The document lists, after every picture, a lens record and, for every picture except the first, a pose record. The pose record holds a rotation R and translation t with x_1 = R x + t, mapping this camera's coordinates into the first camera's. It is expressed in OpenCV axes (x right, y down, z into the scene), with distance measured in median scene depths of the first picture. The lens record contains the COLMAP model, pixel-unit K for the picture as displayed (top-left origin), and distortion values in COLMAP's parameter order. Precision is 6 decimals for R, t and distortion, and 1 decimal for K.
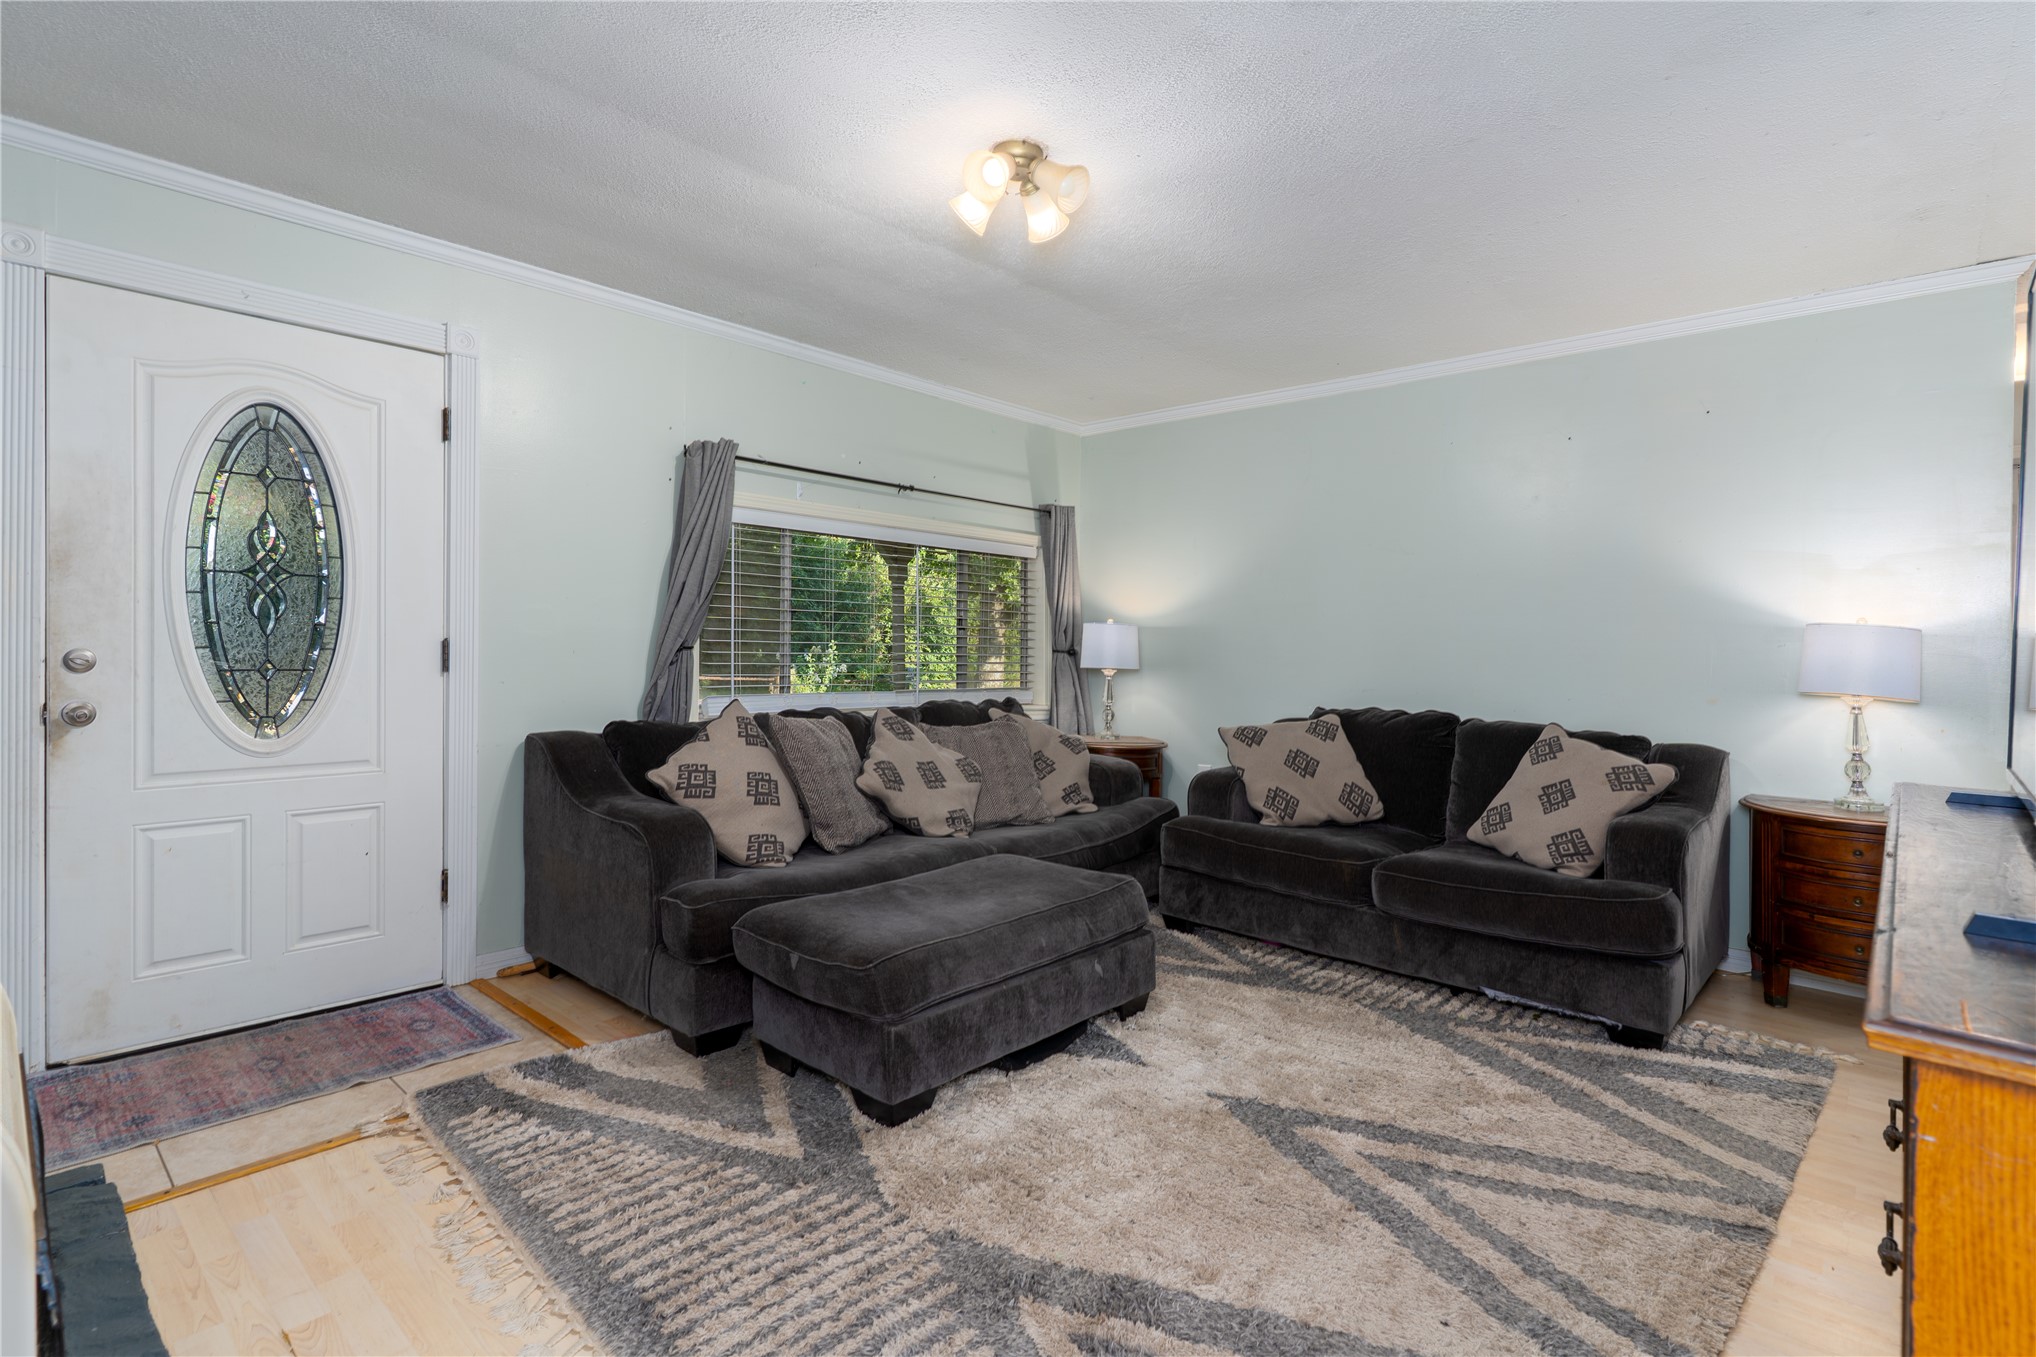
lens RADIAL K [[964.3, 0, 1016.6], [0, 964.3, 659.0], [0, 0, 1]] dist [-0.000555, 0.001100]
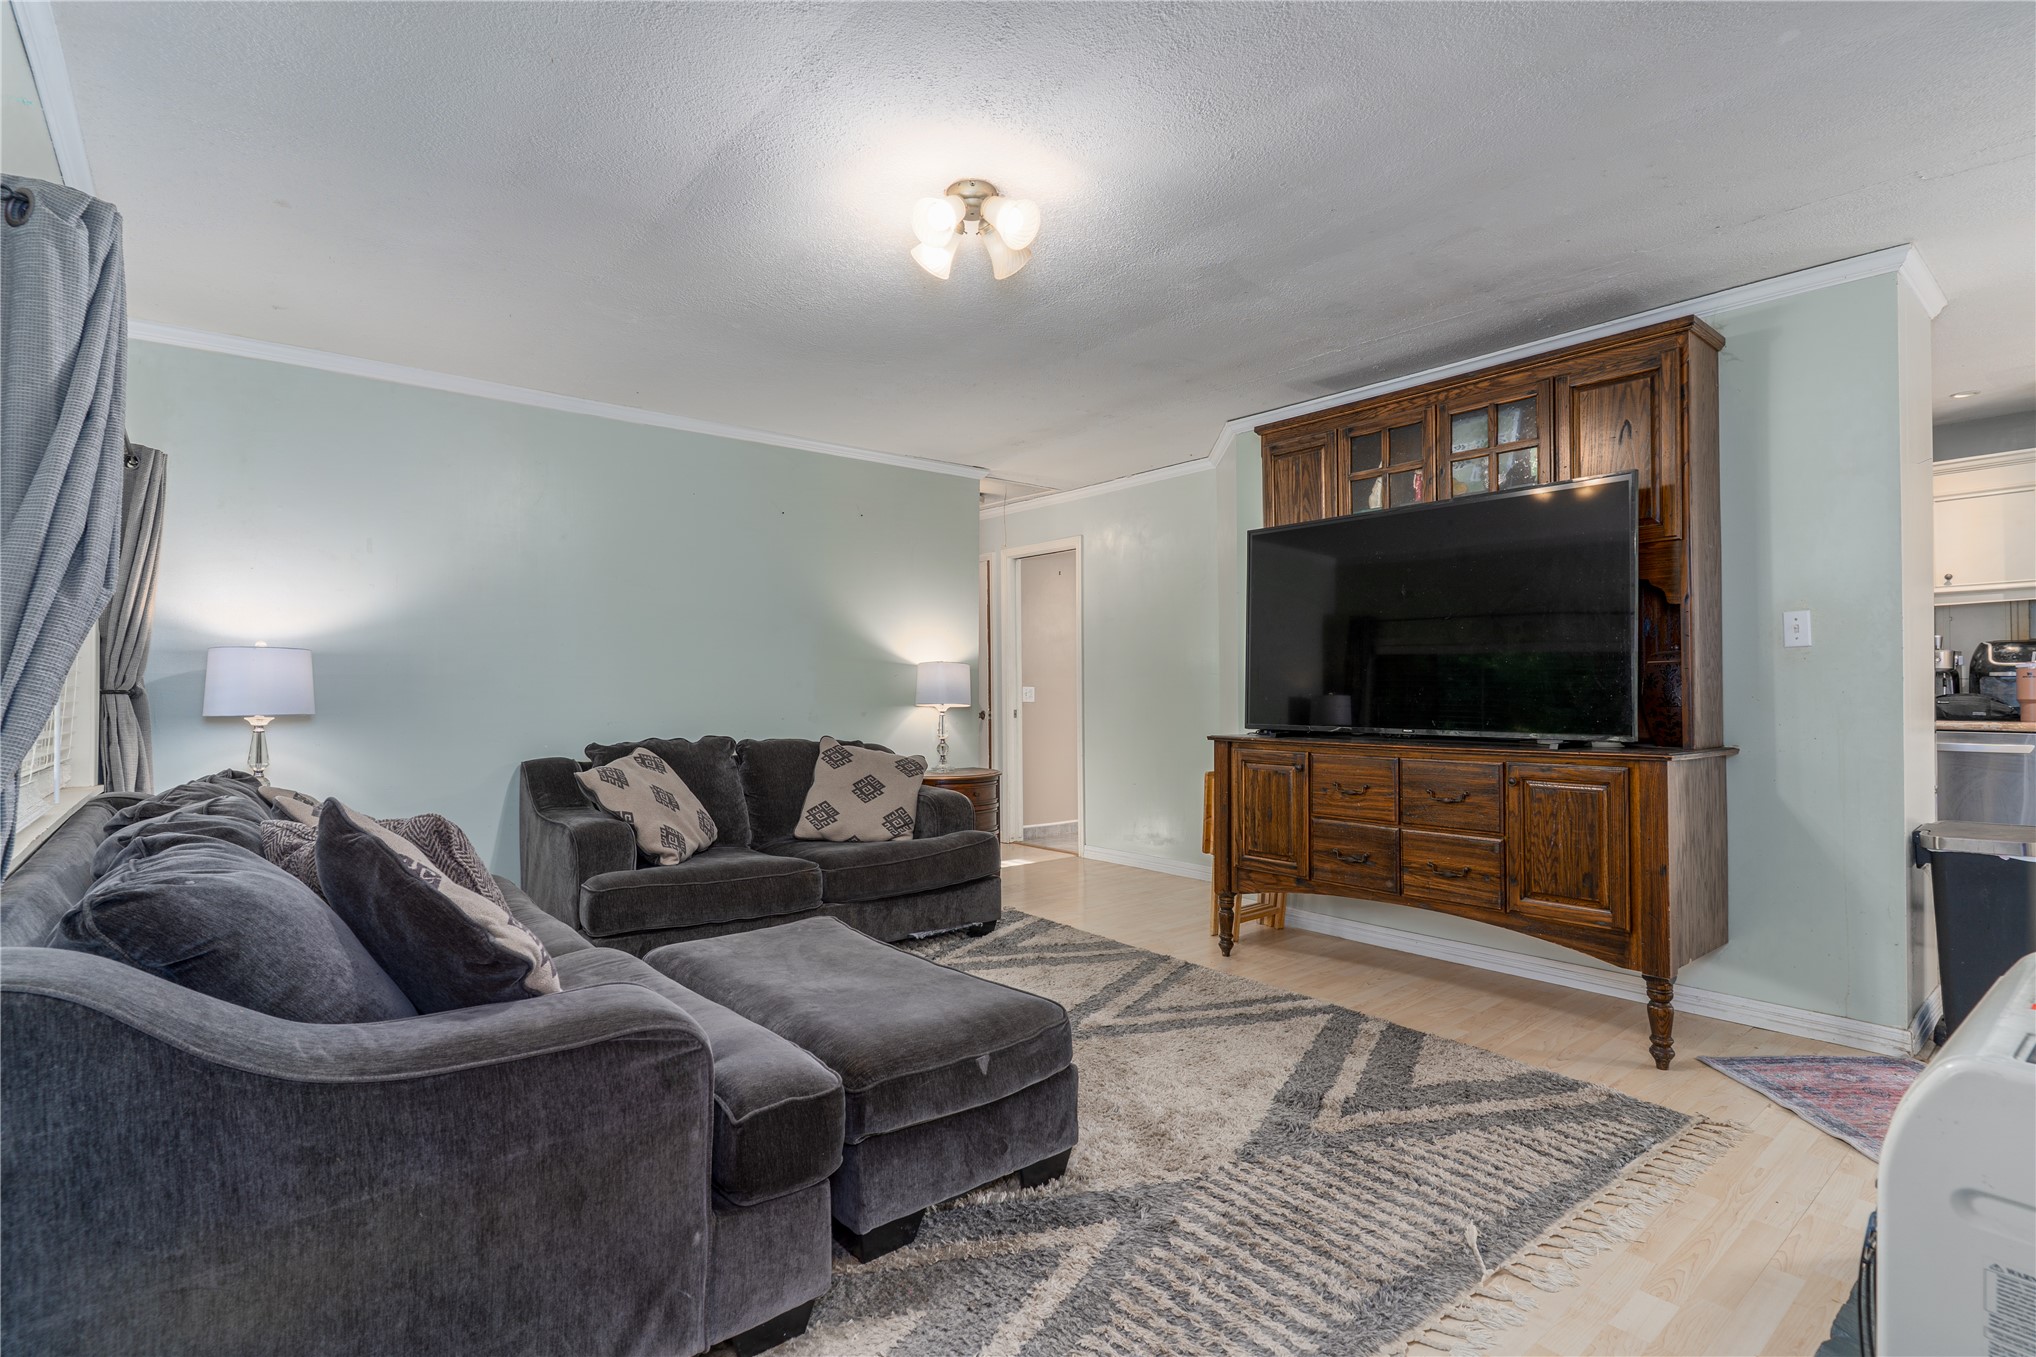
lens RADIAL K [[964.3, 0, 998.1], [0, 964.3, 675.7], [0, 0, 1]] dist [-0.000555, 0.001100]
pose [[0.140155, 0.000890, 0.990129, -1.001923], [0.011902, 0.999926, -0.002584, -0.014039], [-0.990058, 0.012147, 0.140134, 0.837241]]
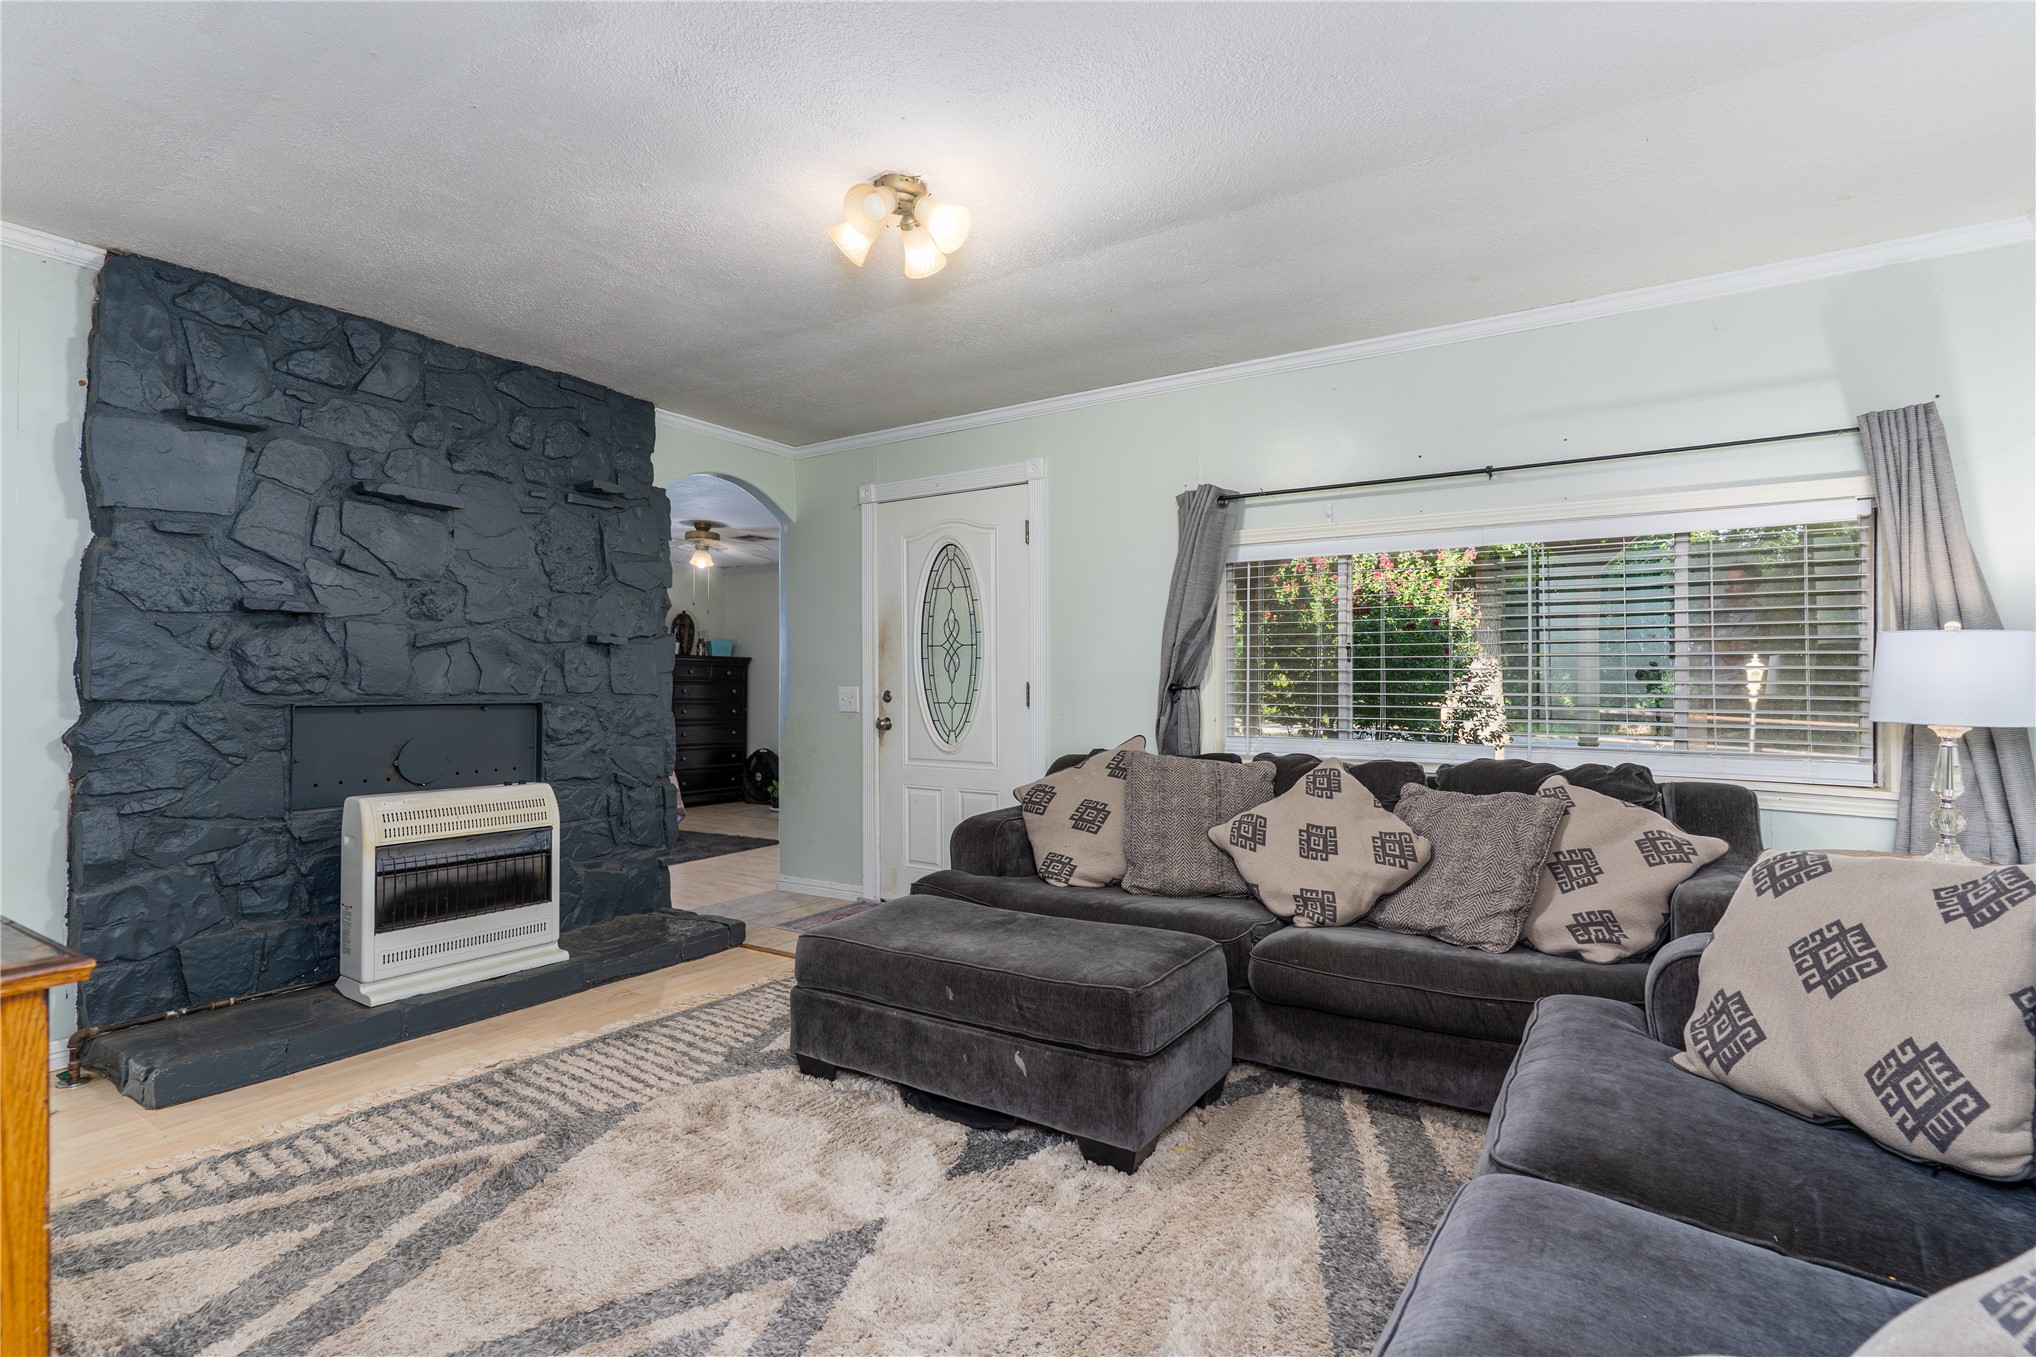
lens RADIAL K [[964.3, 0, 1034.8], [0, 964.3, 690.1], [0, 0, 1]] dist [-0.000555, 0.001100]
pose [[0.173038, -0.008341, -0.984880, 1.025224], [-0.010073, 0.999897, -0.010238, 0.006673], [0.984864, 0.011692, 0.172936, 0.968746]]
